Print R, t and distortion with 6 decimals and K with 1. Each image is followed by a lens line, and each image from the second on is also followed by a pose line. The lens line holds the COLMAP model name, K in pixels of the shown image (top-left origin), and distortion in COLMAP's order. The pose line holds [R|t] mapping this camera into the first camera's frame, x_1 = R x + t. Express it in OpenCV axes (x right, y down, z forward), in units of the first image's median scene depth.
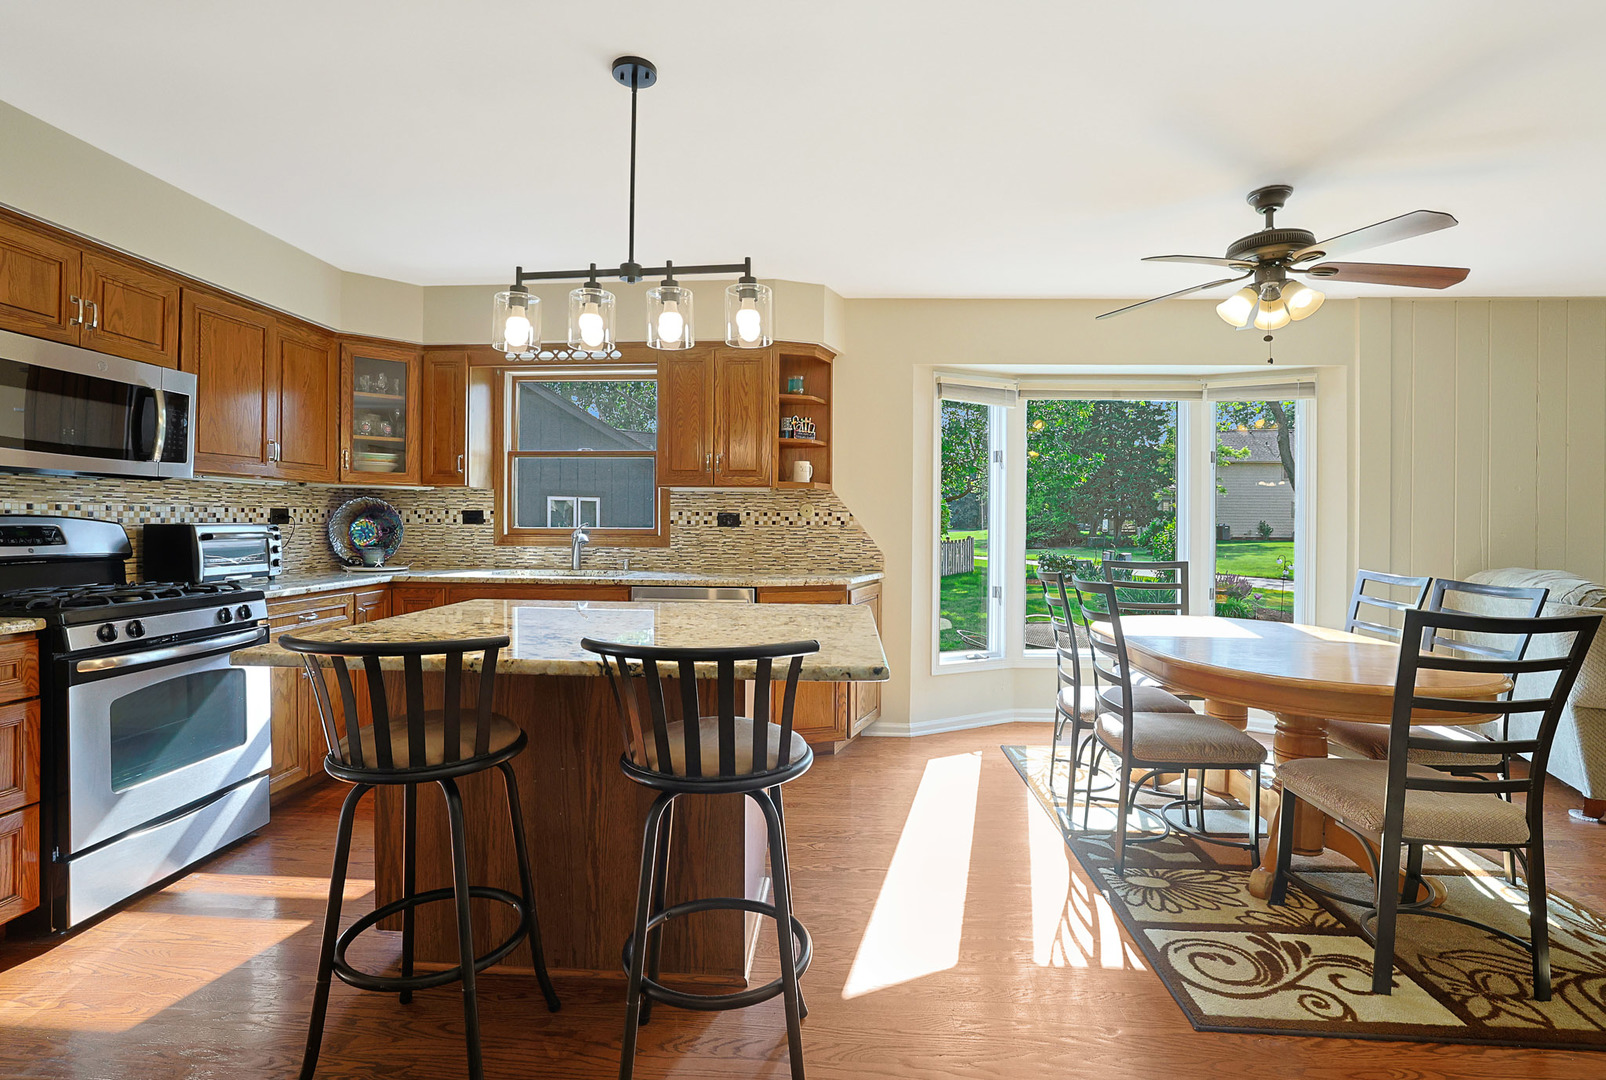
lens RADIAL K [[750.0, 0, 789.0], [0, 750.0, 527.8], [0, 0, 1]] dist [-0.032848, 0.010182]
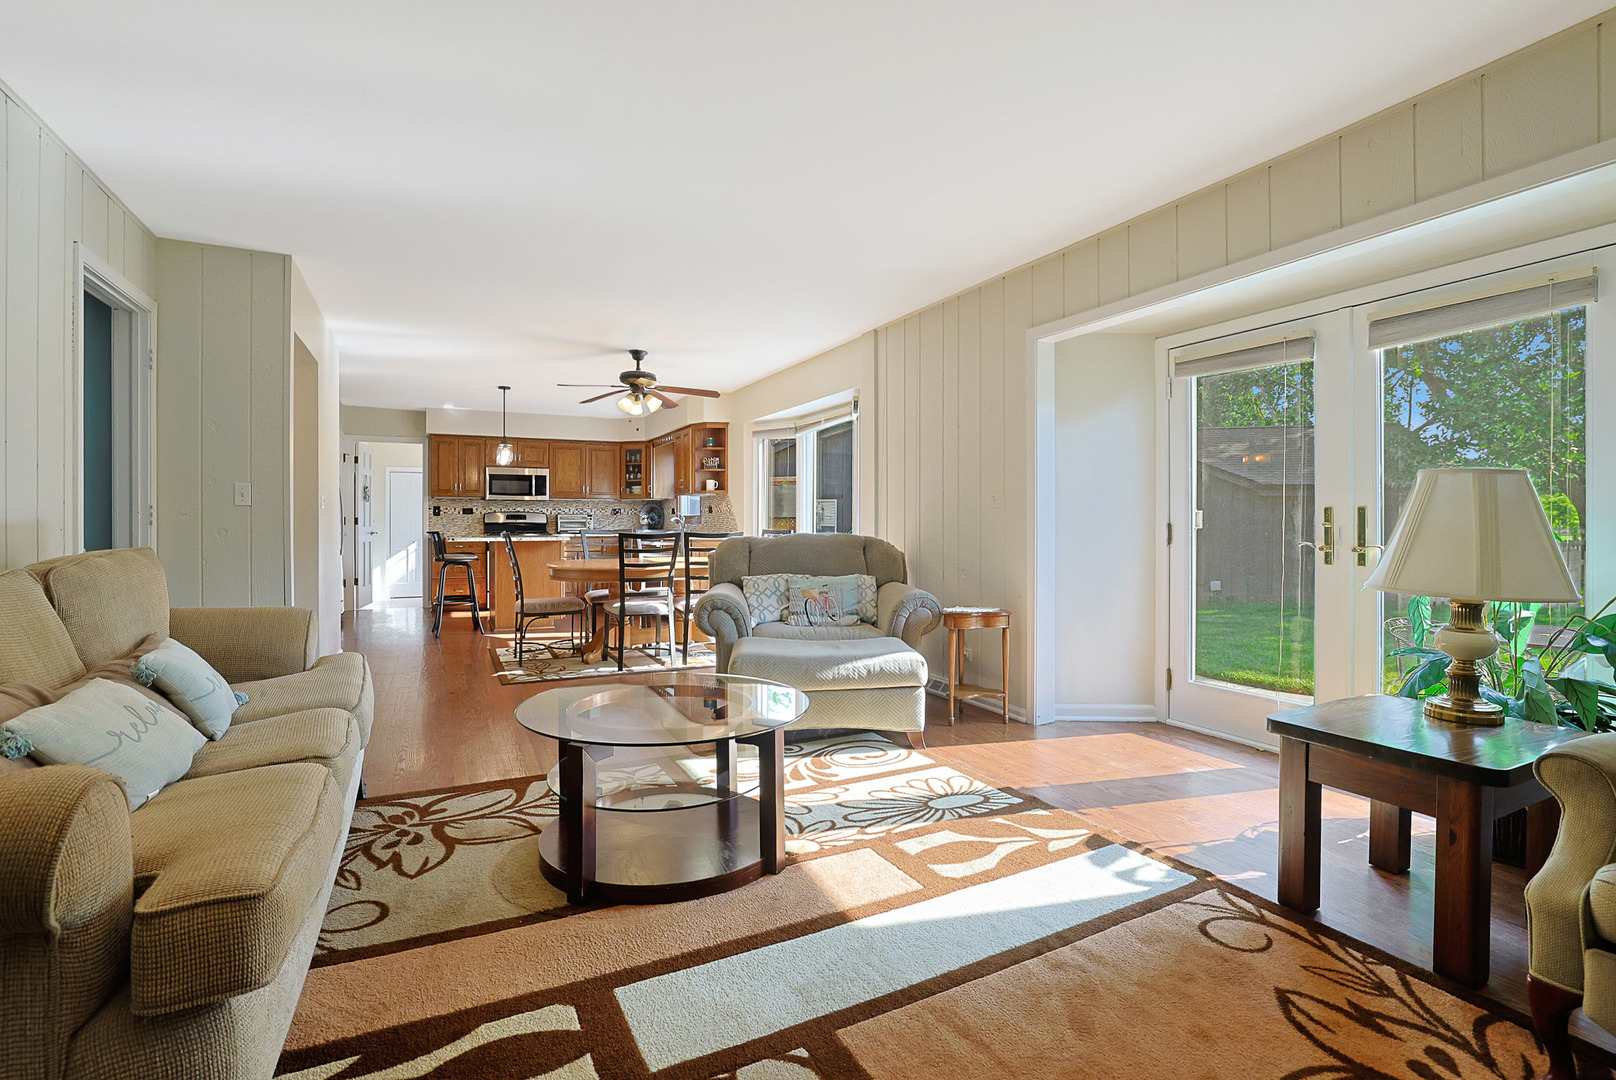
lens RADIAL K [[754.5, 0, 802.5], [0, 754.5, 525.7], [0, 0, 1]] dist [-0.042199, 0.014291]
pose [[0.494101, -0.003015, -0.869399, 1.904363], [-0.005416, 0.999964, -0.006546, 0.045603], [0.869388, 0.007943, 0.494066, 0.225642]]
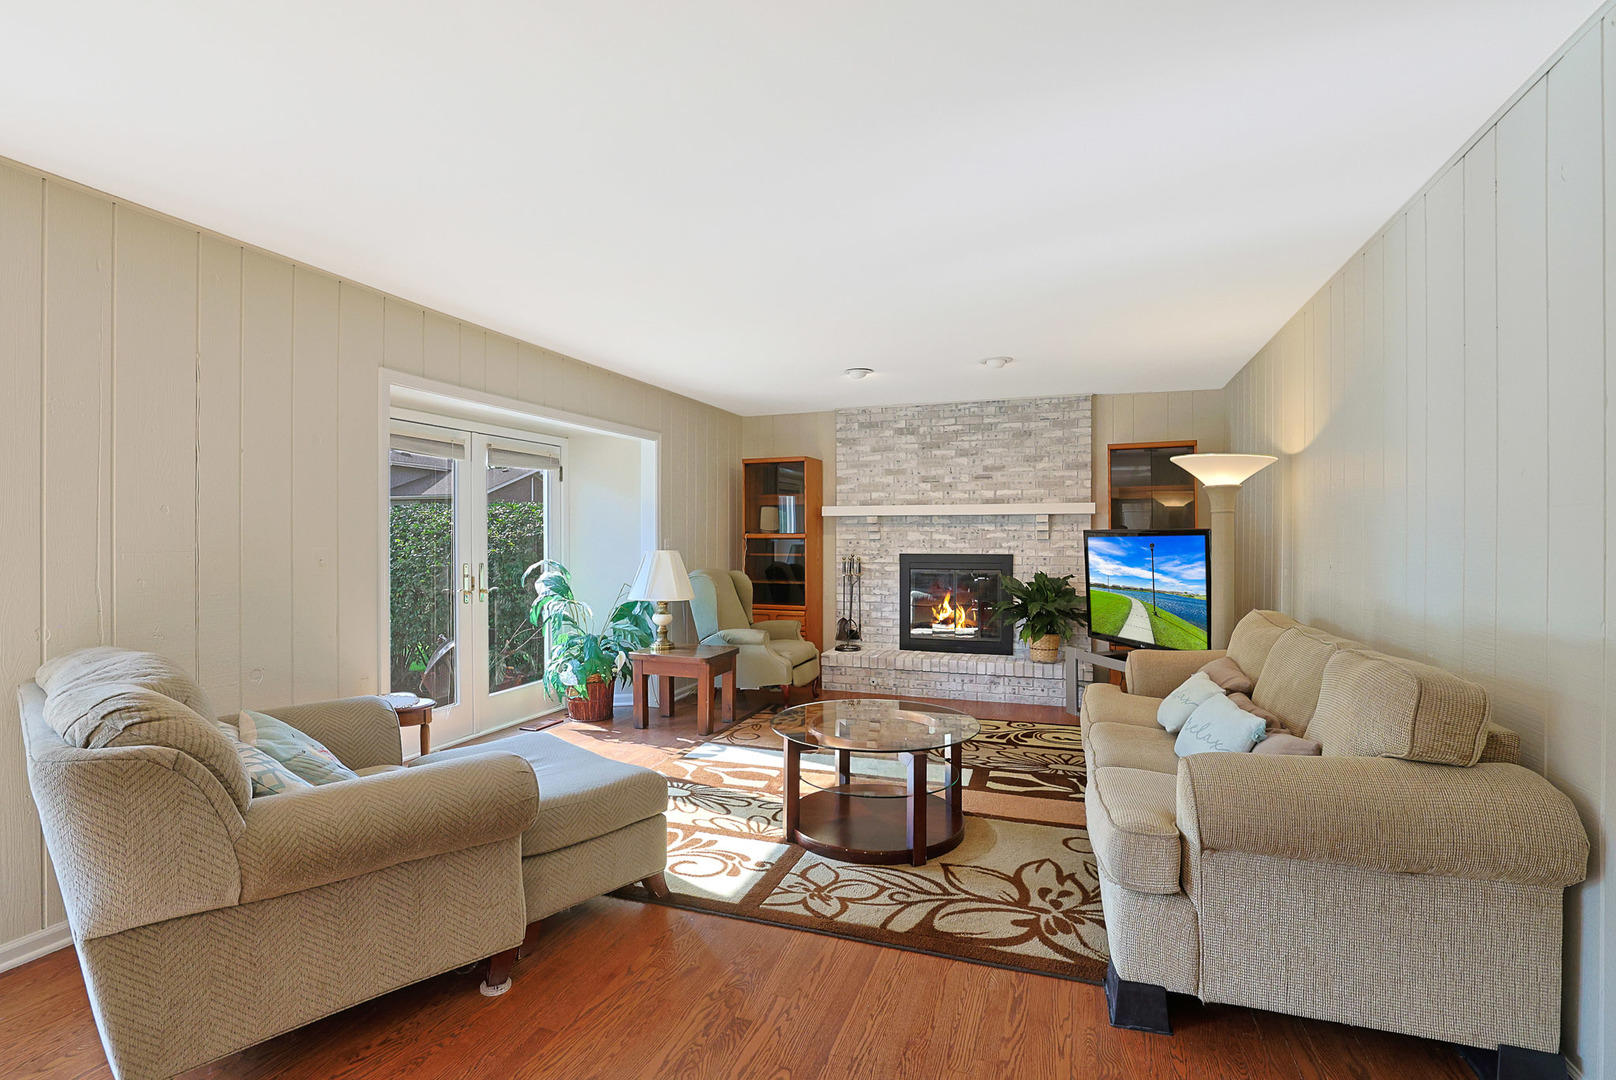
lens RADIAL K [[754.5, 0, 796.7], [0, 754.5, 532.1], [0, 0, 1]] dist [-0.042199, 0.014291]
pose [[0.286614, -0.002920, 0.958042, 0.527634], [0.012537, 0.999921, -0.000703, -0.025084], [-0.957964, 0.012213, 0.286628, 0.269877]]
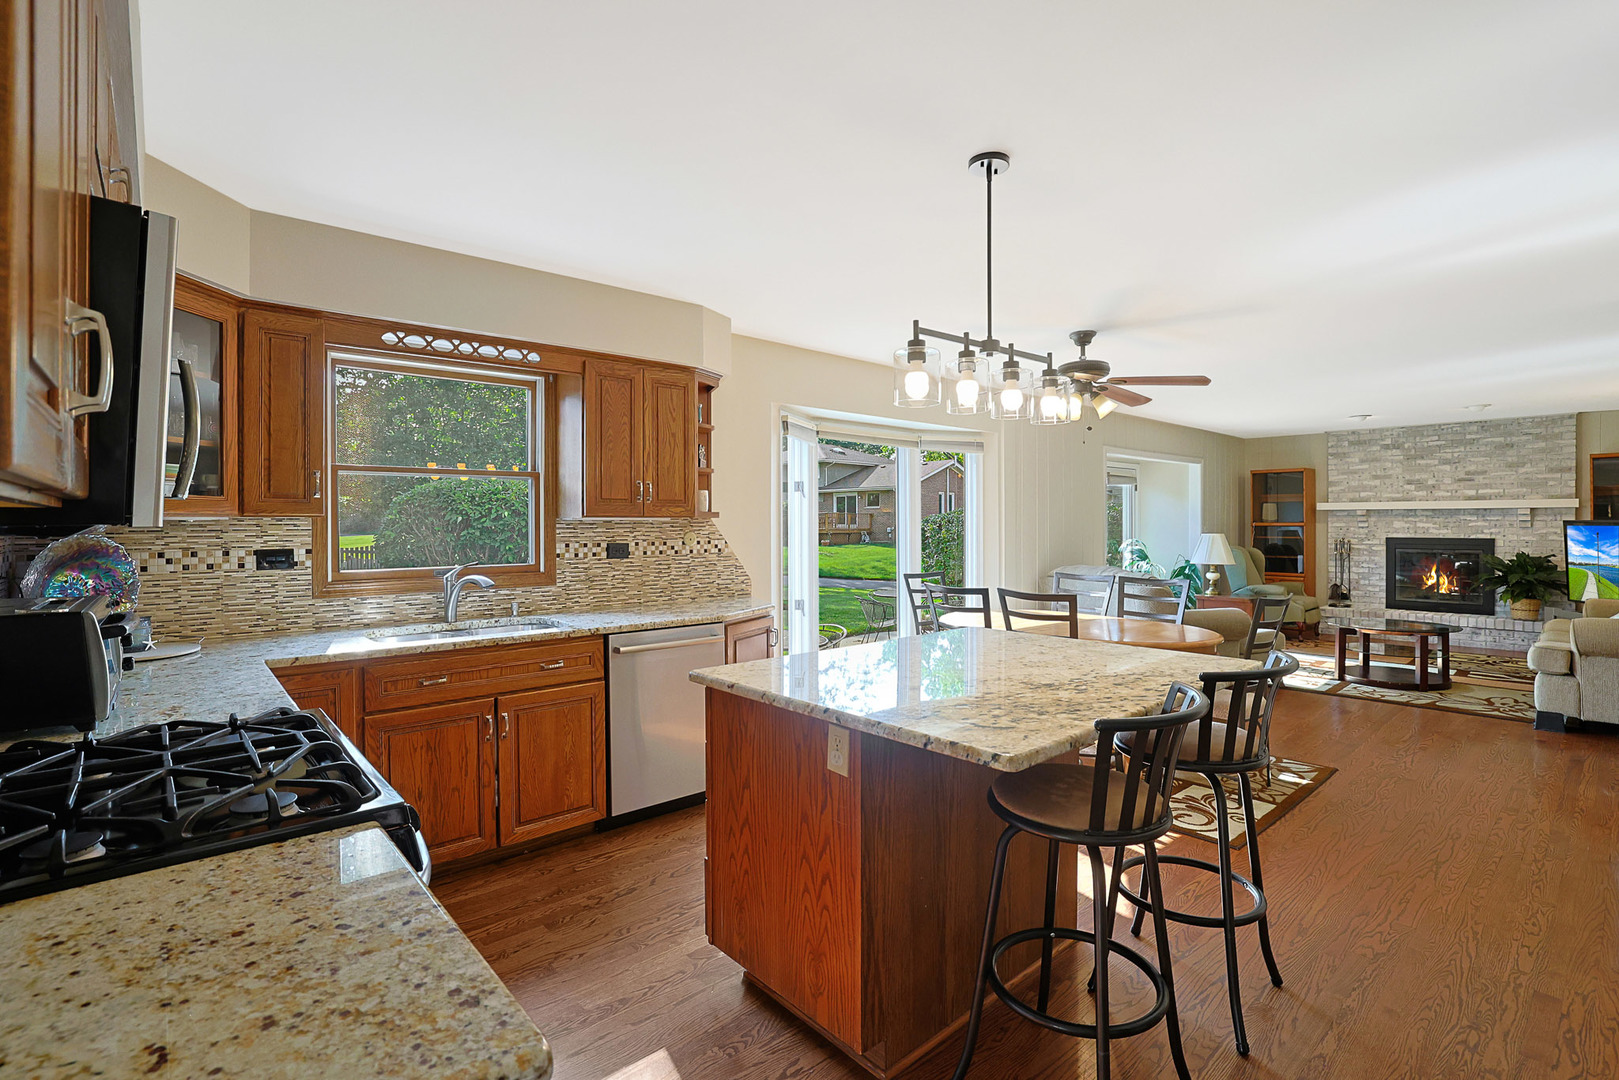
lens RADIAL K [[755.9, 0, 782.8], [0, 755.9, 523.8], [0, 0, 1]] dist [-0.042199, 0.014291]
pose [[0.714549, -0.010976, 0.699500, -0.611849], [0.014369, 0.999896, 0.001011, -0.043934], [-0.699438, 0.009329, 0.714632, 0.212888]]
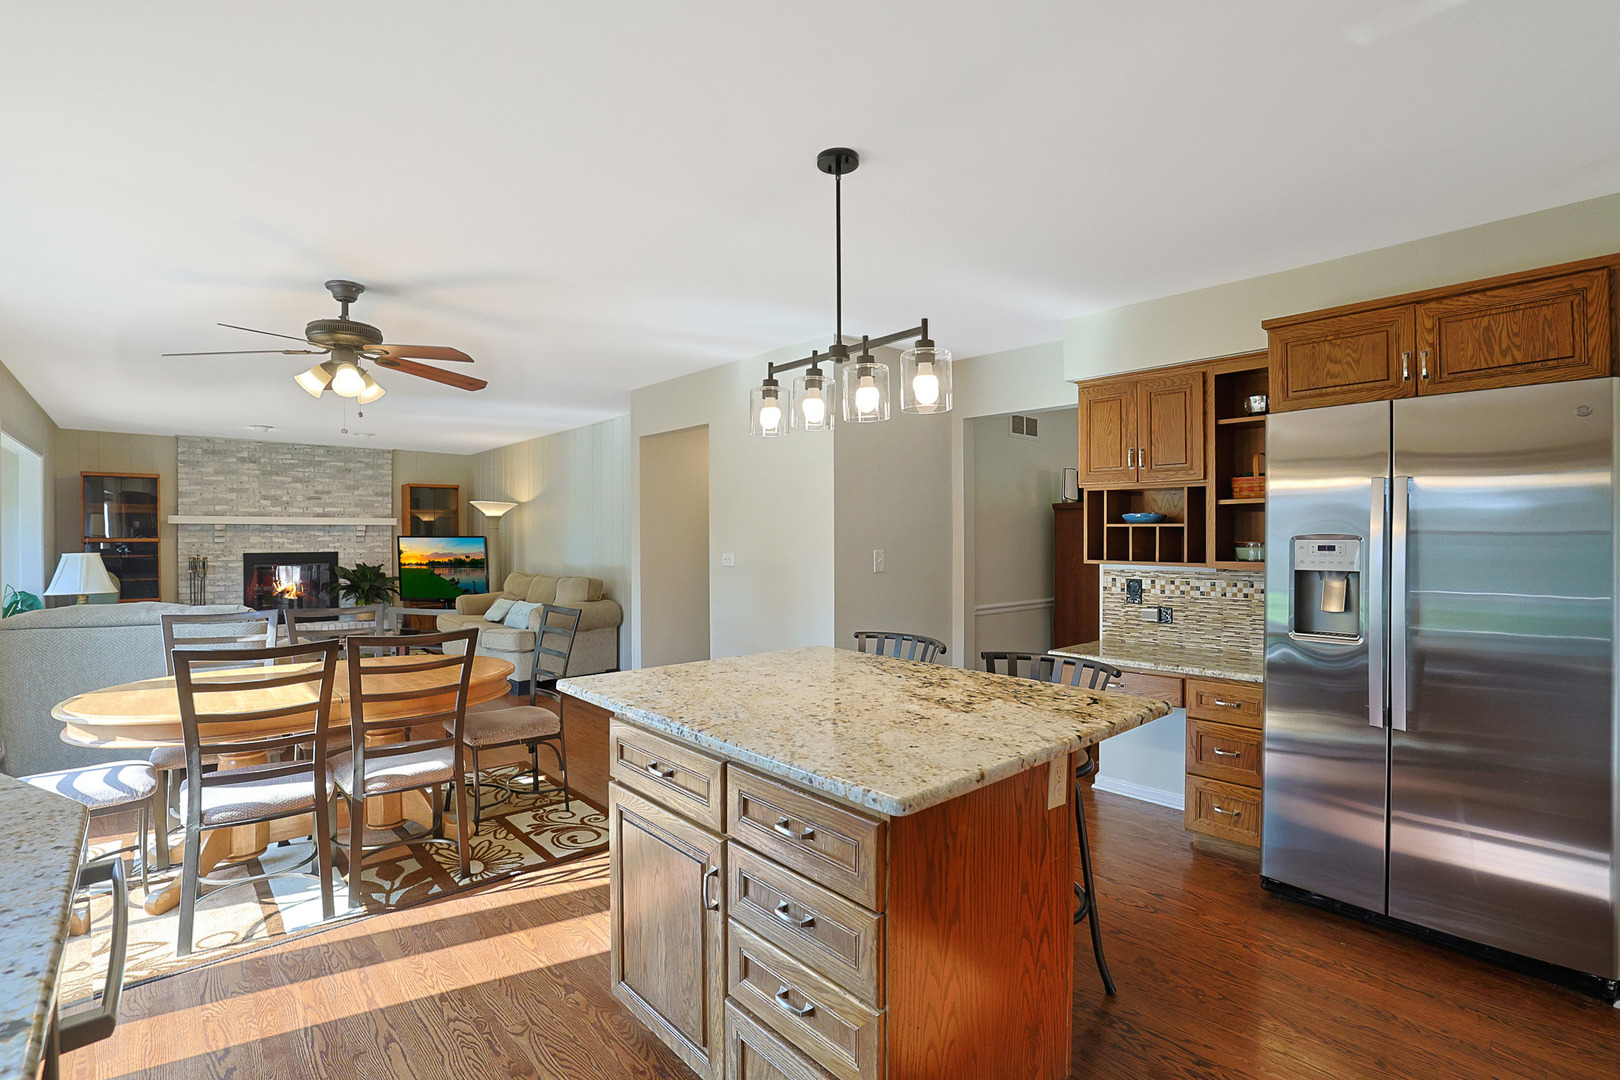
lens RADIAL K [[756.4, 0, 804.8], [0, 756.4, 535.6], [0, 0, 1]] dist [-0.042199, 0.014291]
pose [[-0.711756, -0.007582, 0.702386, -0.460695], [0.001427, 0.999924, 0.012239, -0.049365], [-0.702425, 0.009713, -0.711691, 0.898404]]
